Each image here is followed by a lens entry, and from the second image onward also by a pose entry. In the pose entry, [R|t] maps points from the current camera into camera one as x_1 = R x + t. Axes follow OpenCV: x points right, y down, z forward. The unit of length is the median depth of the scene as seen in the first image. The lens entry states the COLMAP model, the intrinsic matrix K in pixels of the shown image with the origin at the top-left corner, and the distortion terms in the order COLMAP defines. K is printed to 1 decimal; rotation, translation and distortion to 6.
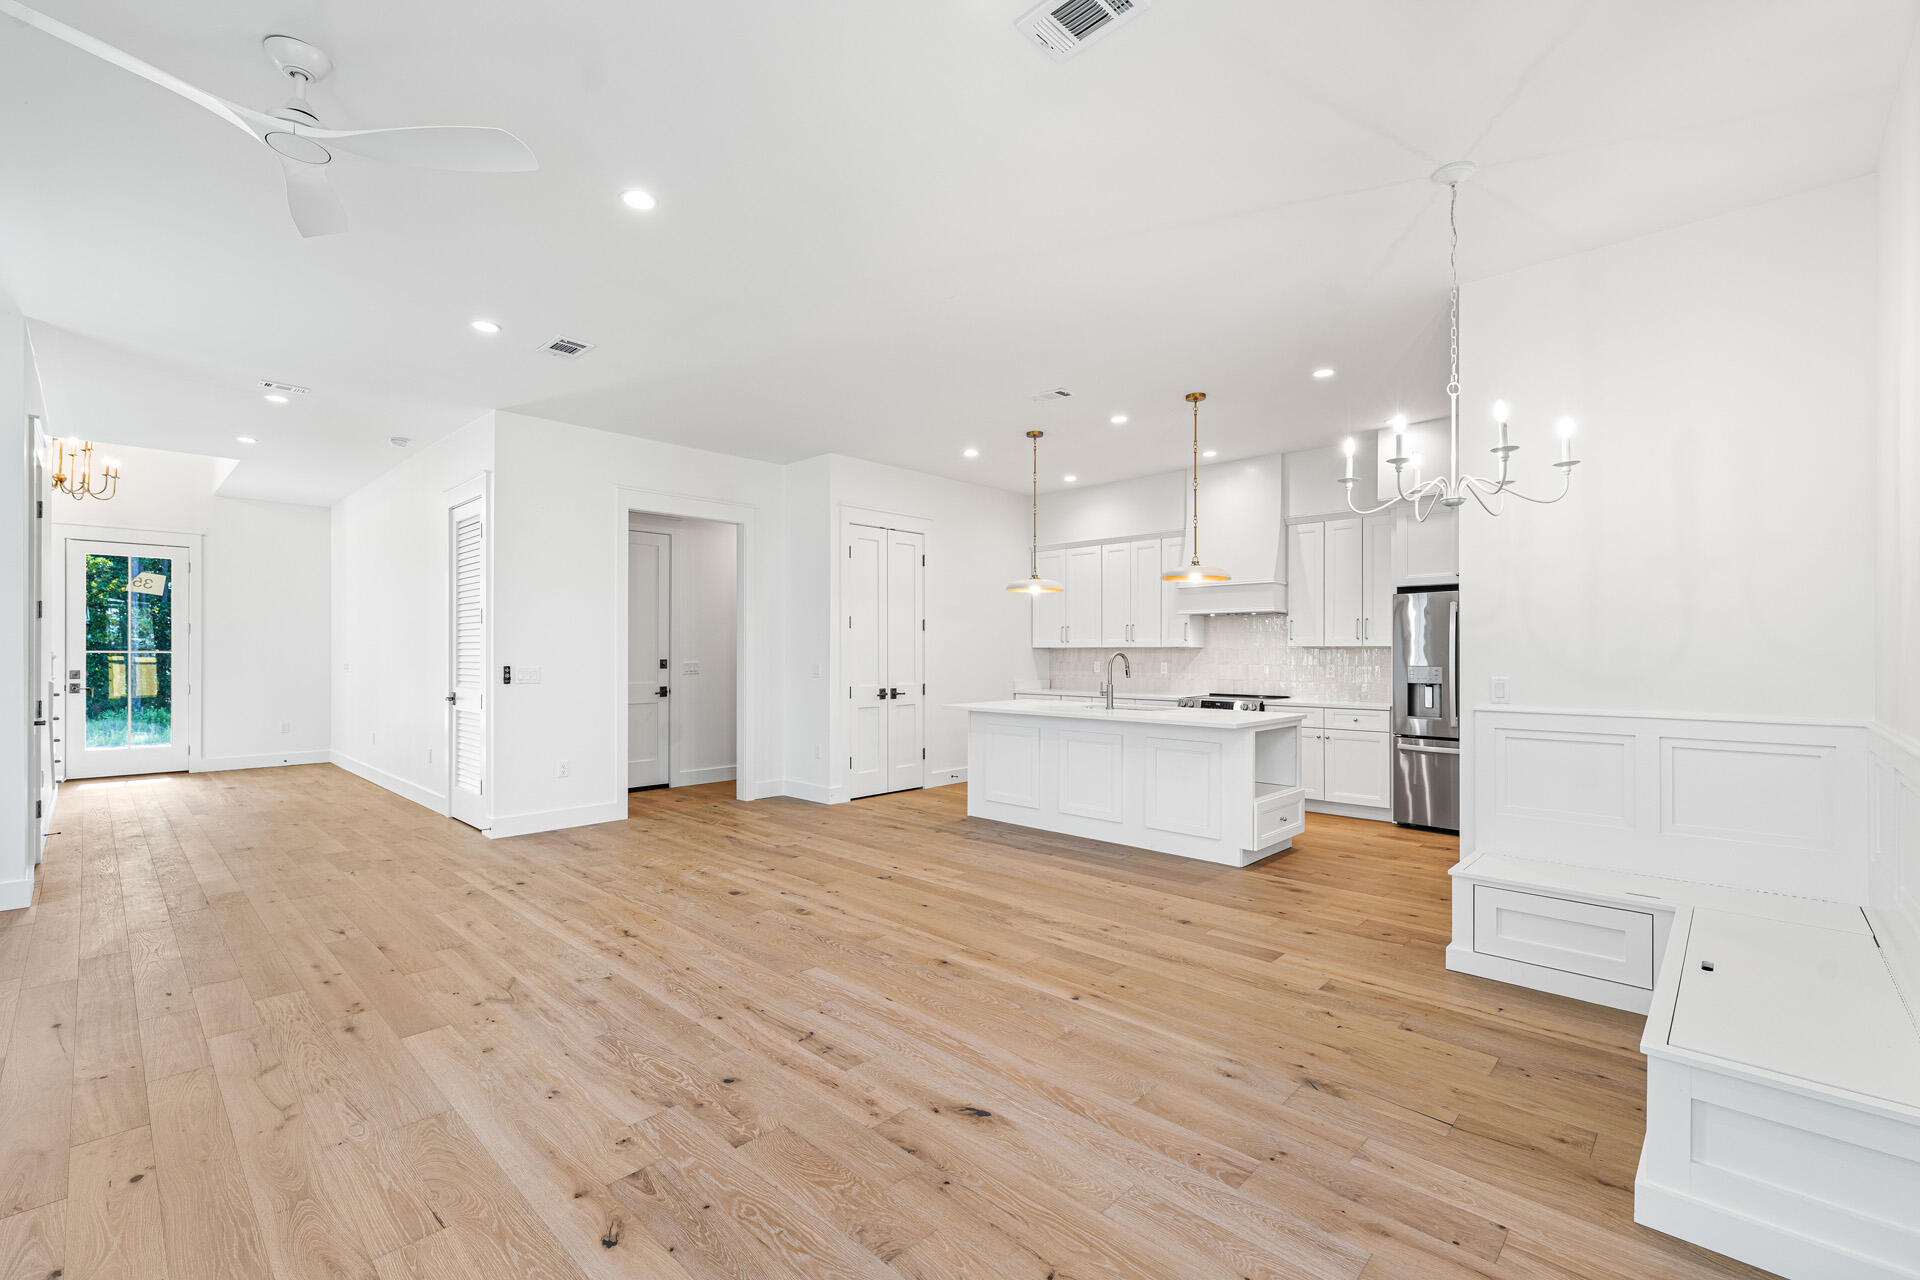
lens RADIAL K [[822.7, 0, 956.8], [0, 822.7, 647.6], [0, 0, 1]] dist [0.000498, -0.000495]
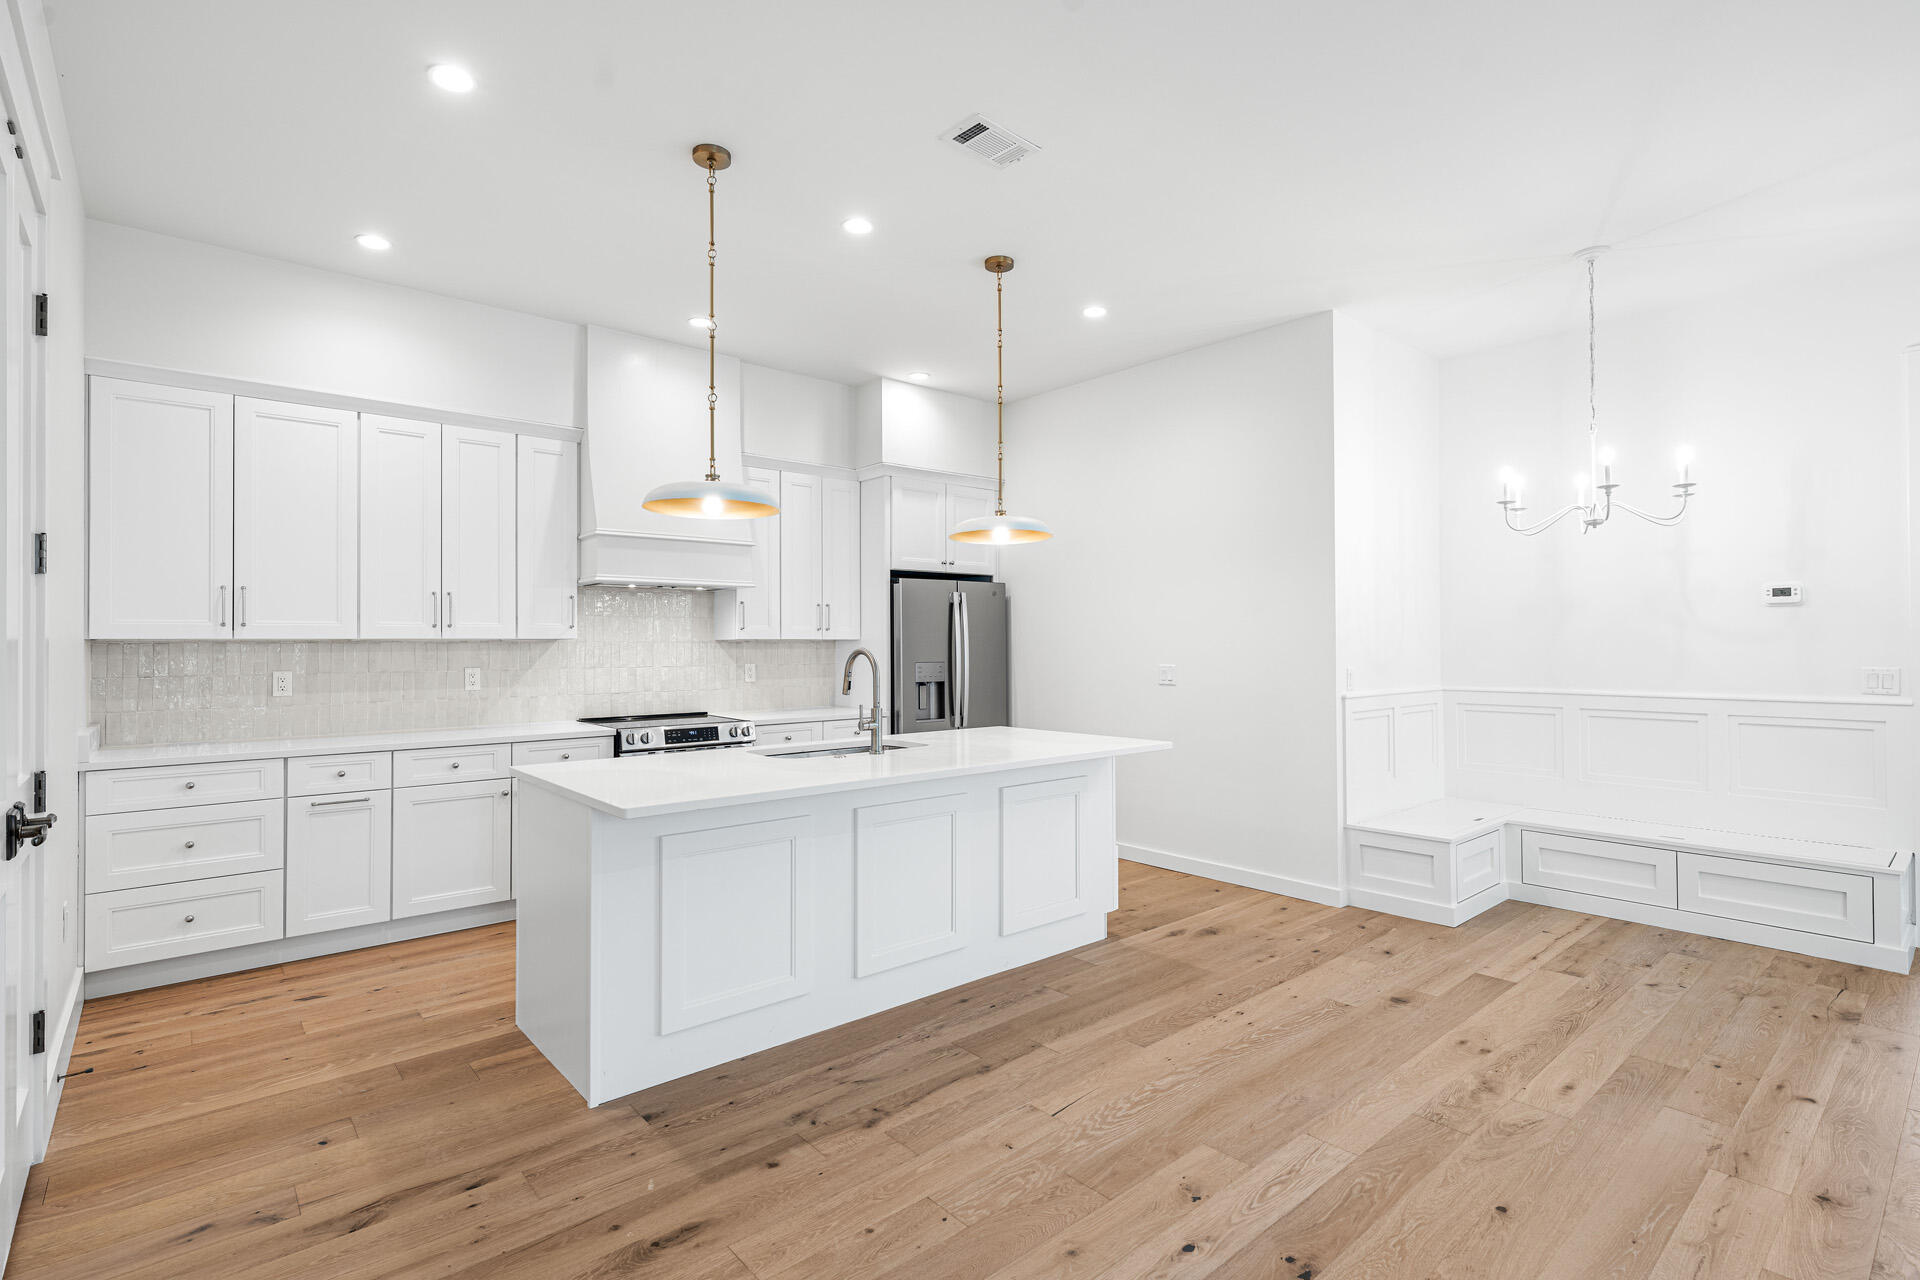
lens RADIAL K [[904.6, 0, 956.9], [0, 904.6, 635.3], [0, 0, 1]] dist [0.000573, 0.000048]
pose [[0.097897, 0.007984, 0.995165, -0.402781], [-0.002047, 0.999967, -0.007821, 0.001144], [-0.995194, -0.001271, 0.097910, 0.887903]]
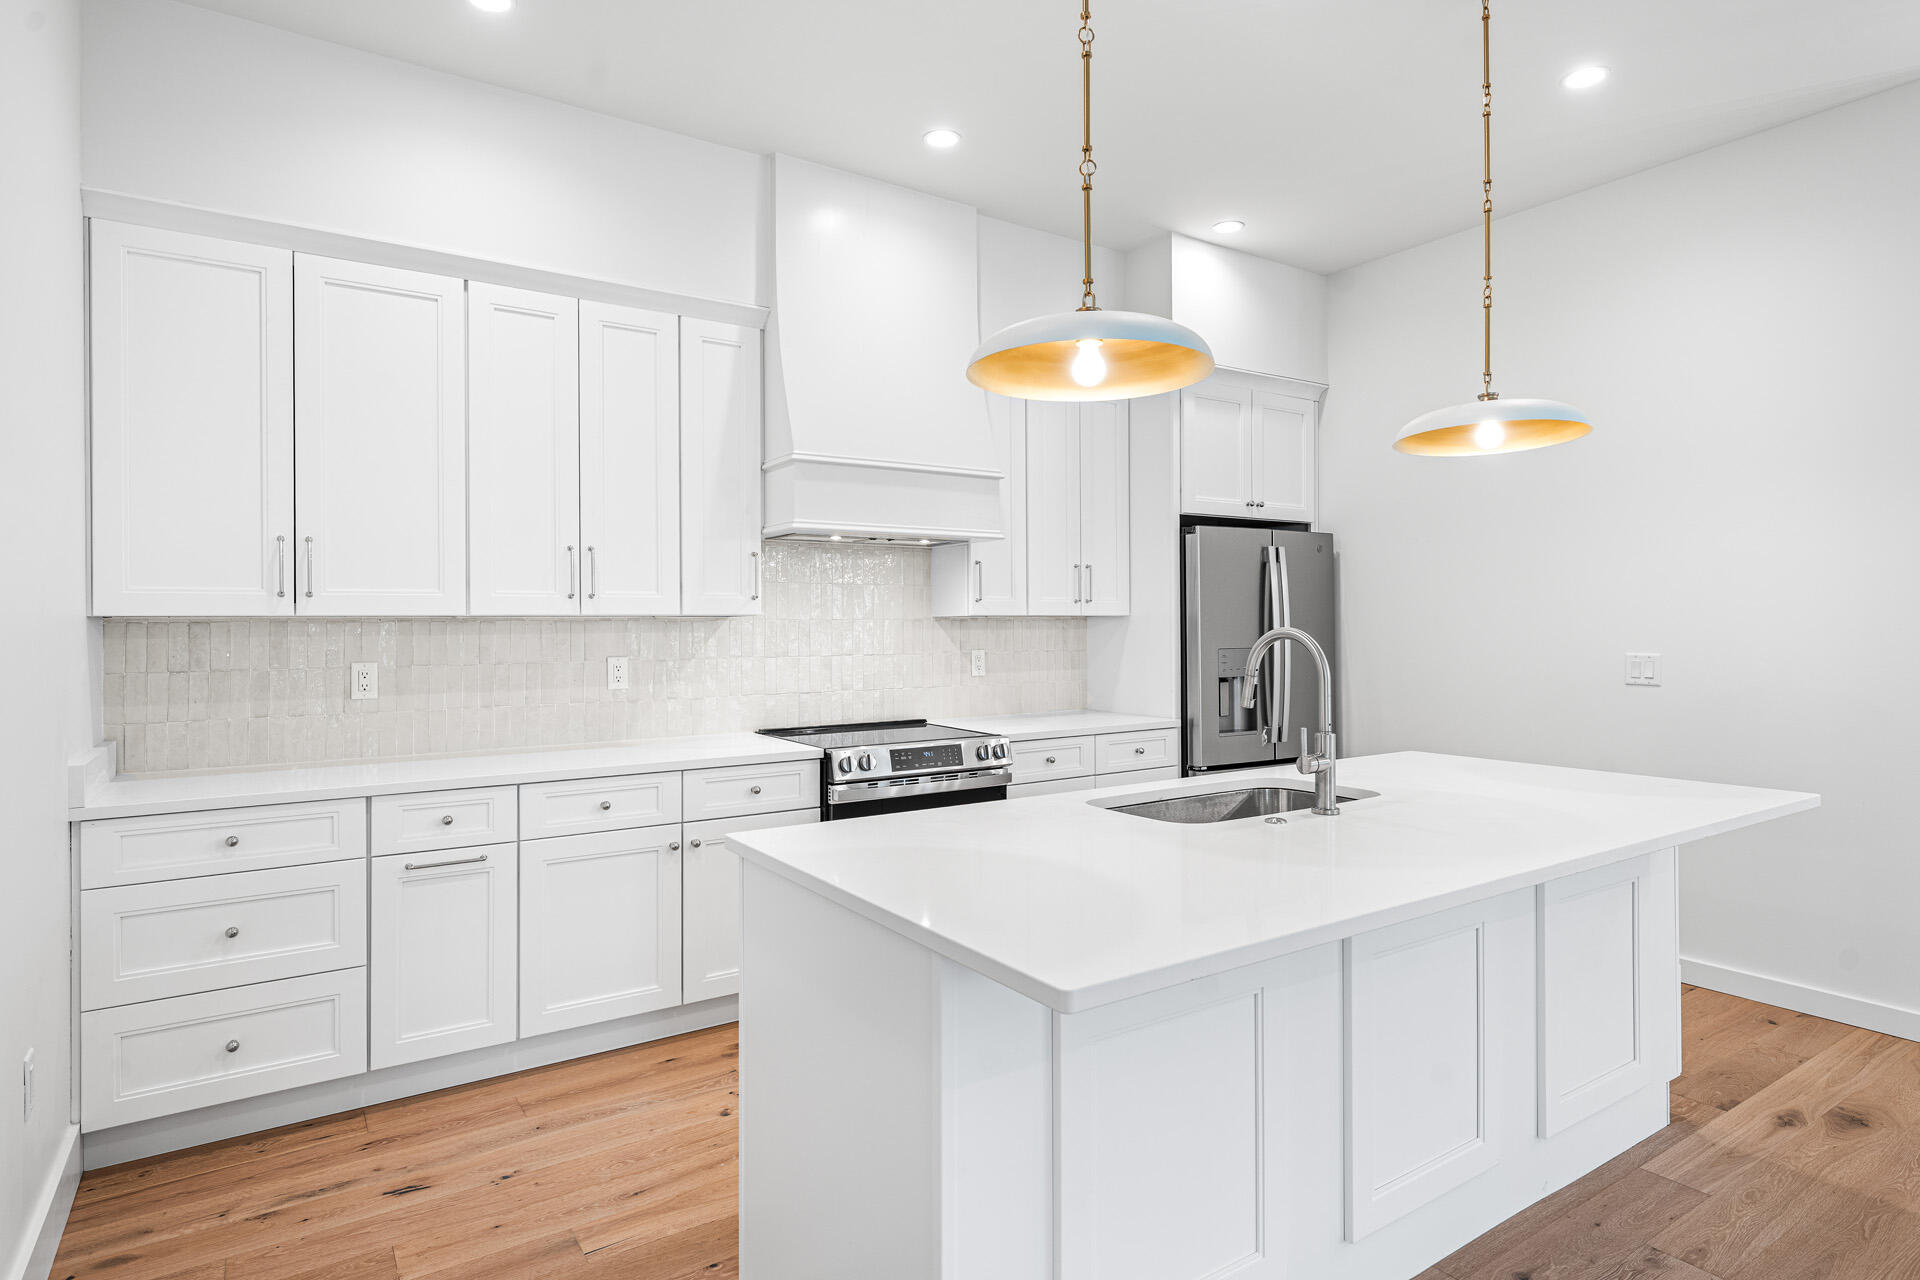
lens RADIAL K [[1032.8, 0, 960.5], [0, 1032.8, 621.1], [0, 0, 1]] dist [0.003952, -0.000079]
pose [[0.217947, -0.000252, 0.975961, -0.223061], [-0.000342, 1.000000, 0.000335, 0.002143], [-0.975961, -0.000406, 0.217947, 1.047772]]
